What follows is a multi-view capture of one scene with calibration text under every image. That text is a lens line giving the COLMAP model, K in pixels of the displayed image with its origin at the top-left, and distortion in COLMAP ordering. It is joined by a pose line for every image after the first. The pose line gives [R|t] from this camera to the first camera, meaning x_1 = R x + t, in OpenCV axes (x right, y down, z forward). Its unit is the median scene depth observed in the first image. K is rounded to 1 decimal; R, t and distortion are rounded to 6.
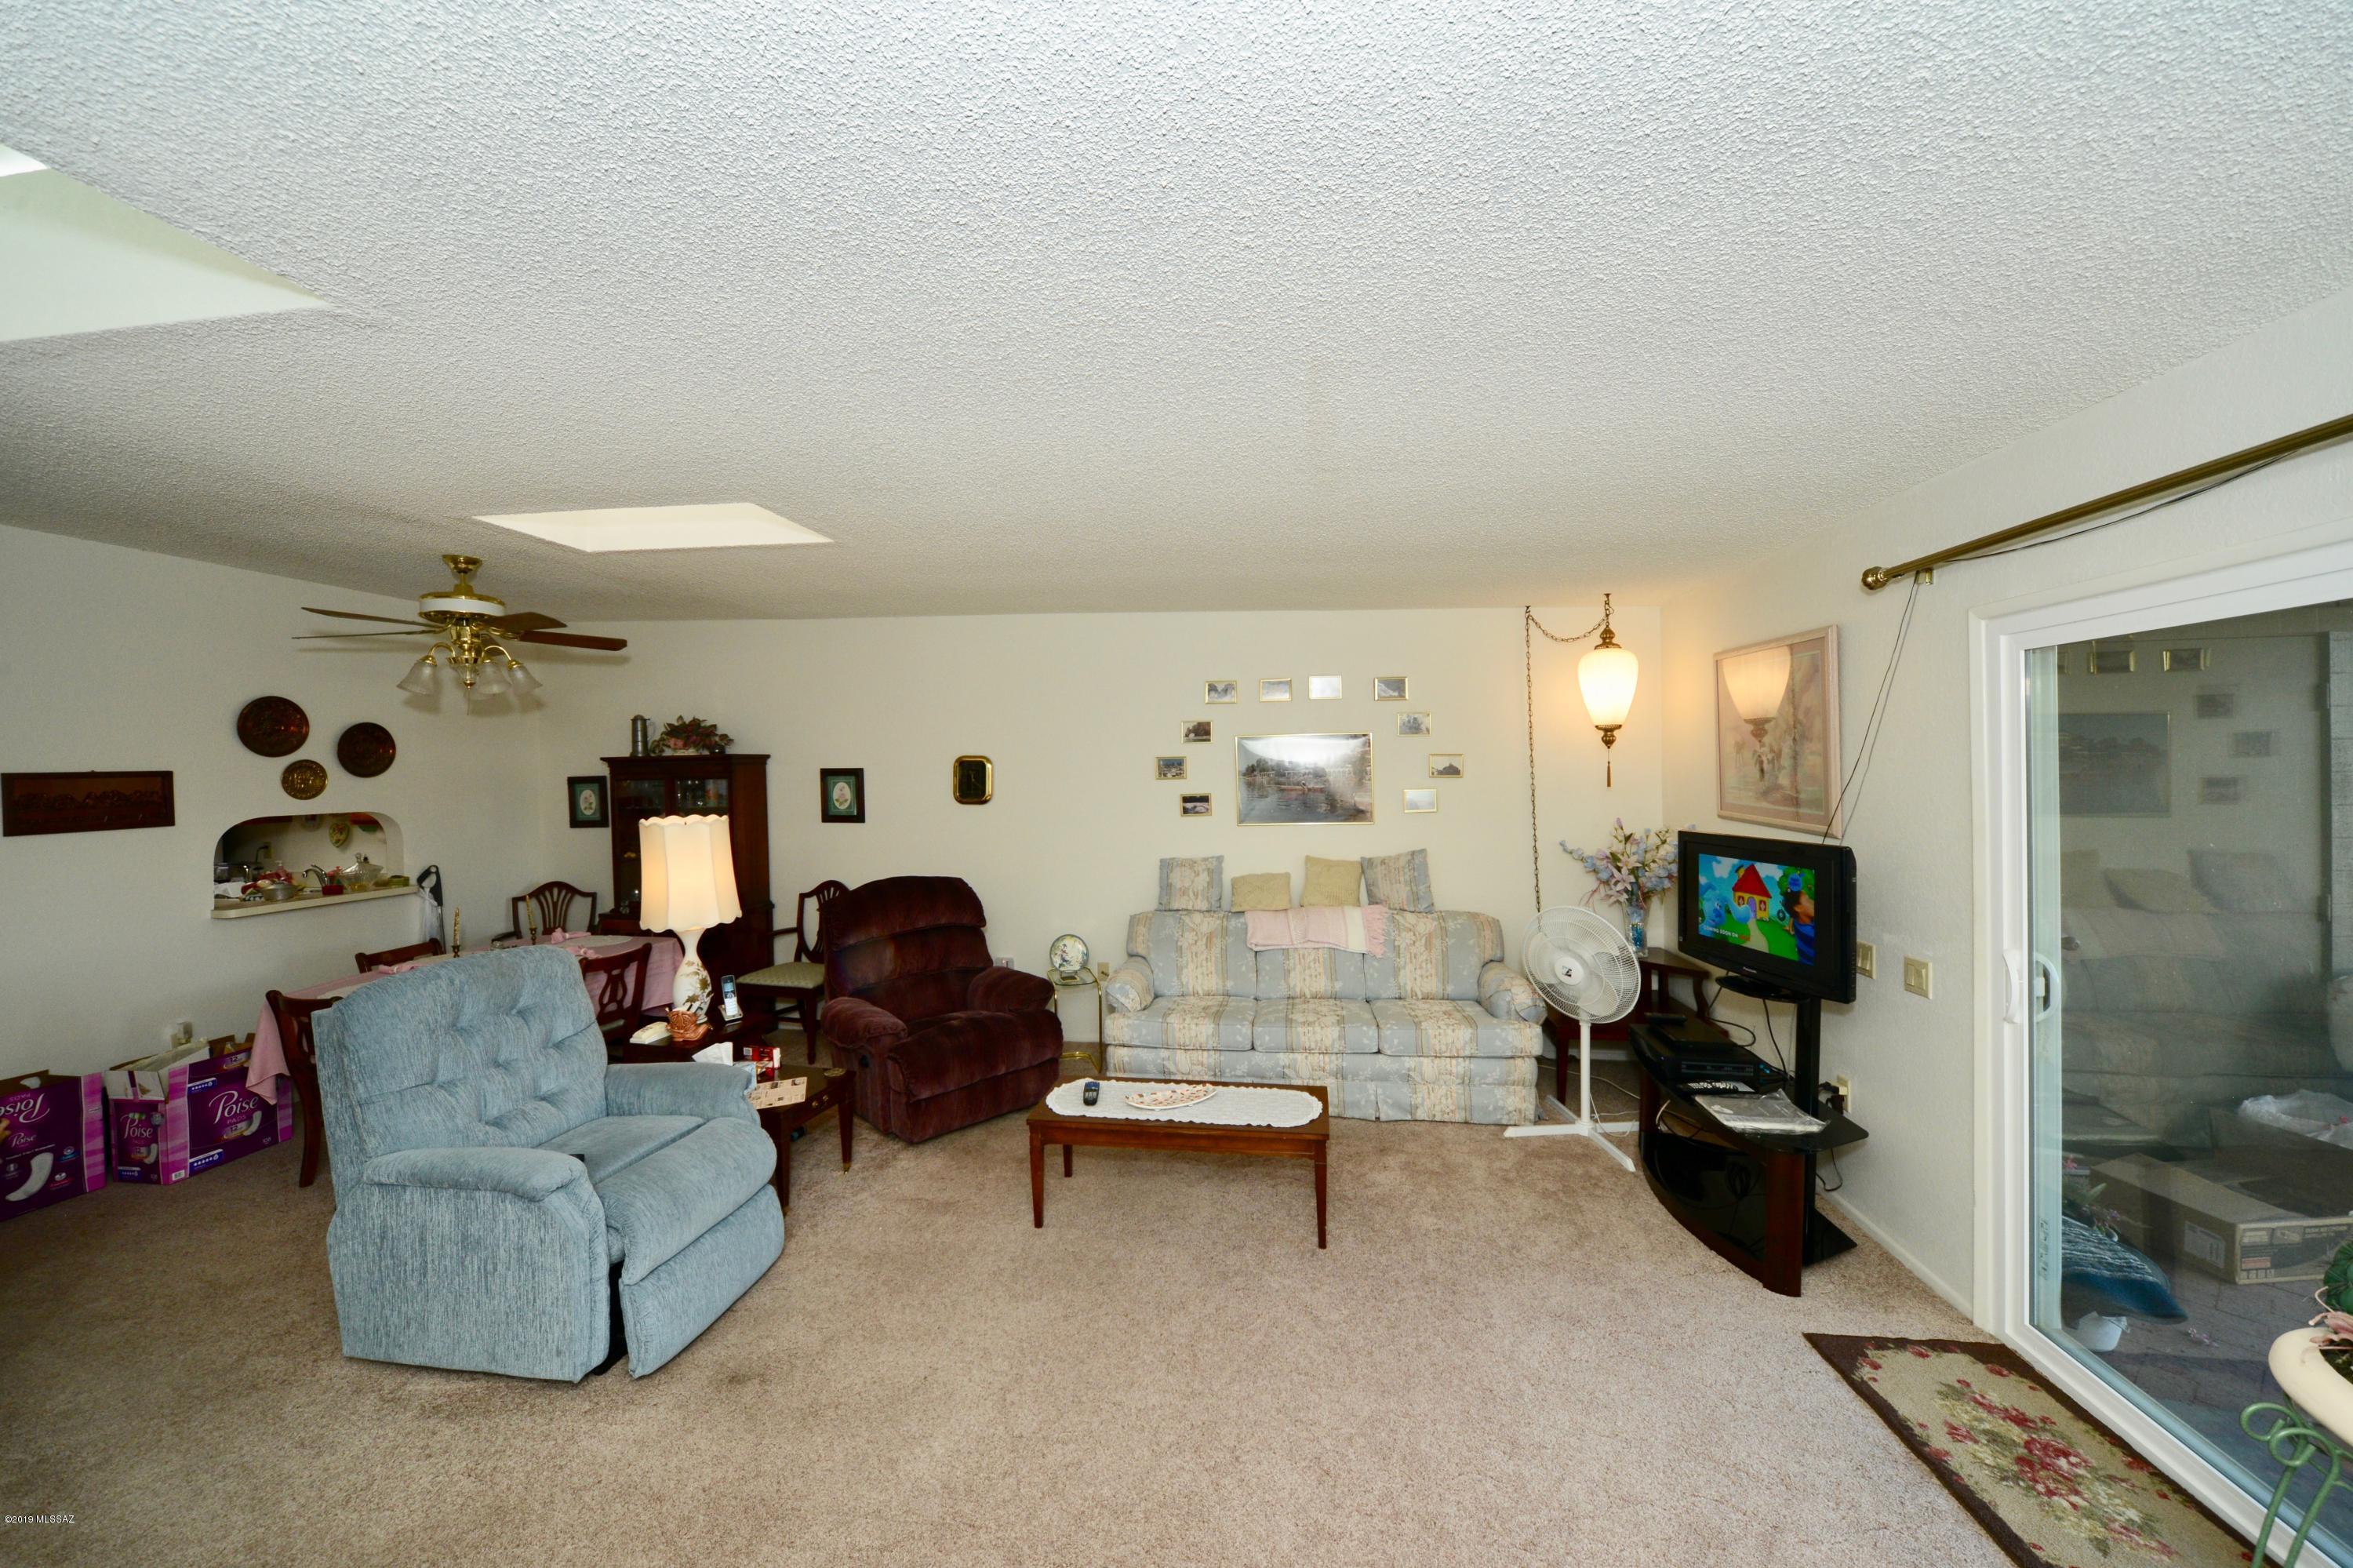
lens RADIAL K [[859.8, 0, 1175.7], [0, 859.8, 777.8], [0, 0, 1]] dist [-0.014743, 0.000558]
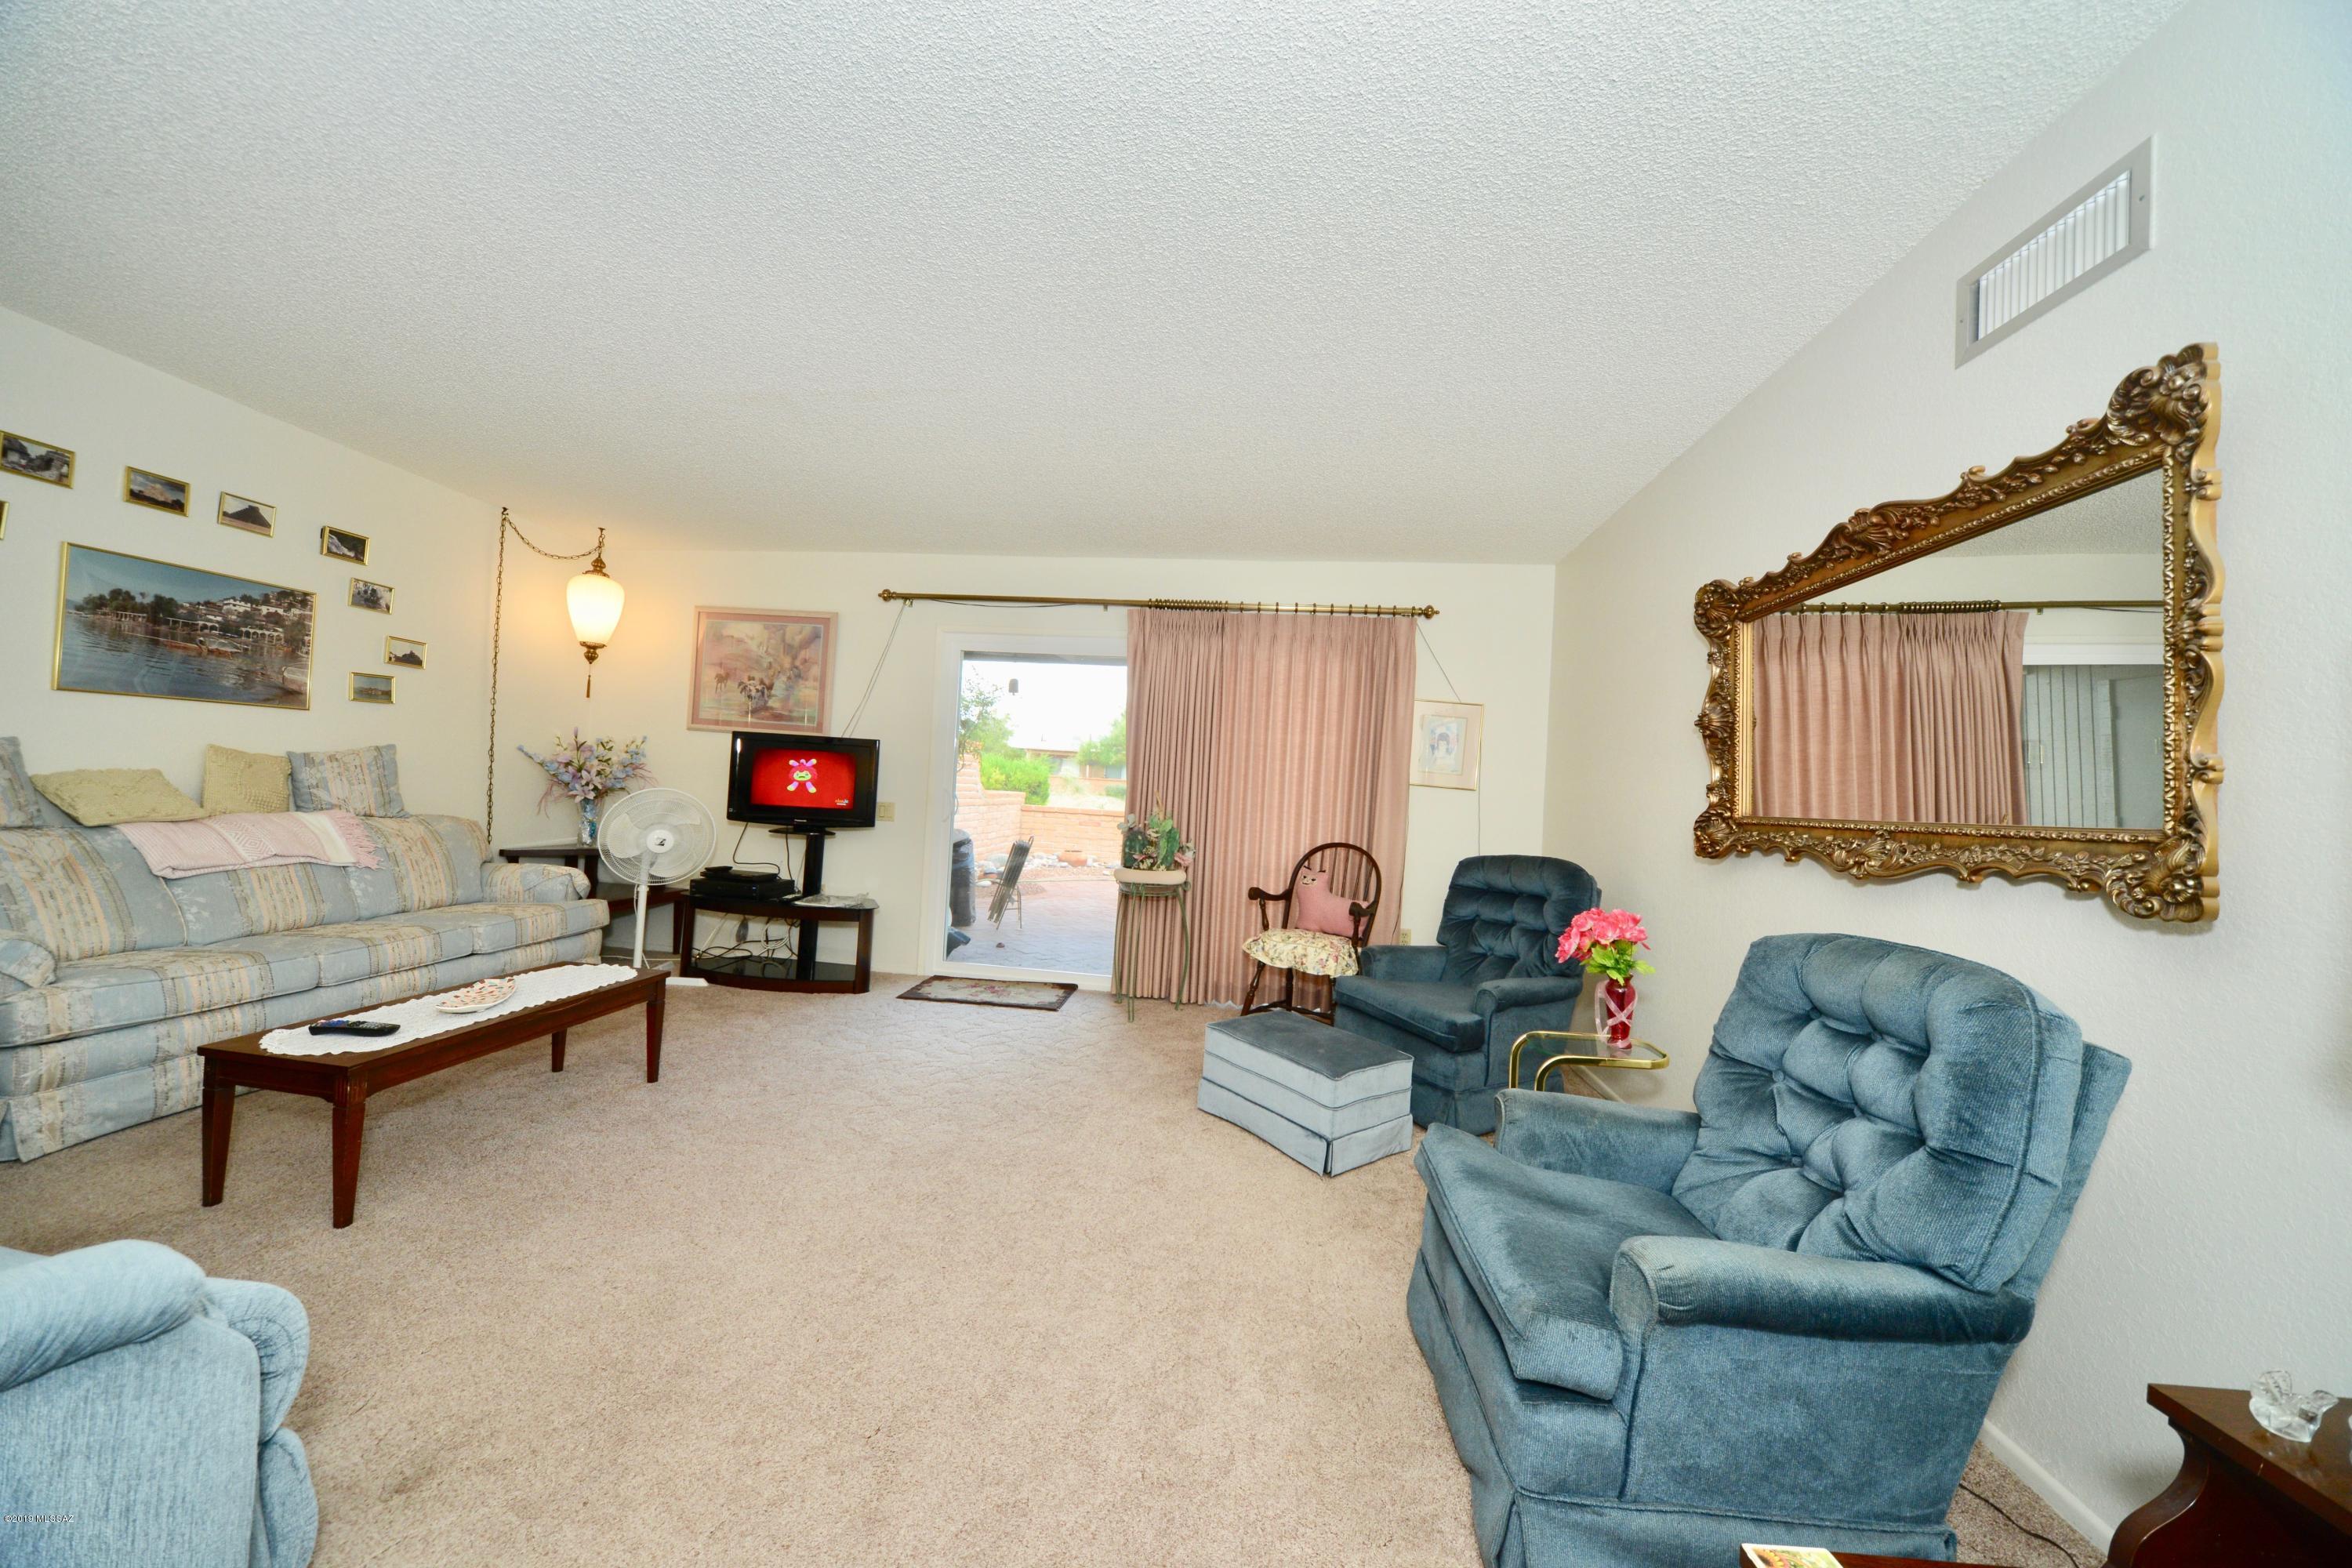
lens RADIAL K [[859.4, 0, 1175.2], [0, 859.4, 777.8], [0, 0, 1]] dist [-0.014743, 0.000558]
pose [[-0.076543, 0.039708, 0.996275, -0.644428], [-0.030054, 0.998661, -0.042112, 0.135317], [-0.996613, -0.033166, -0.075247, 0.302244]]
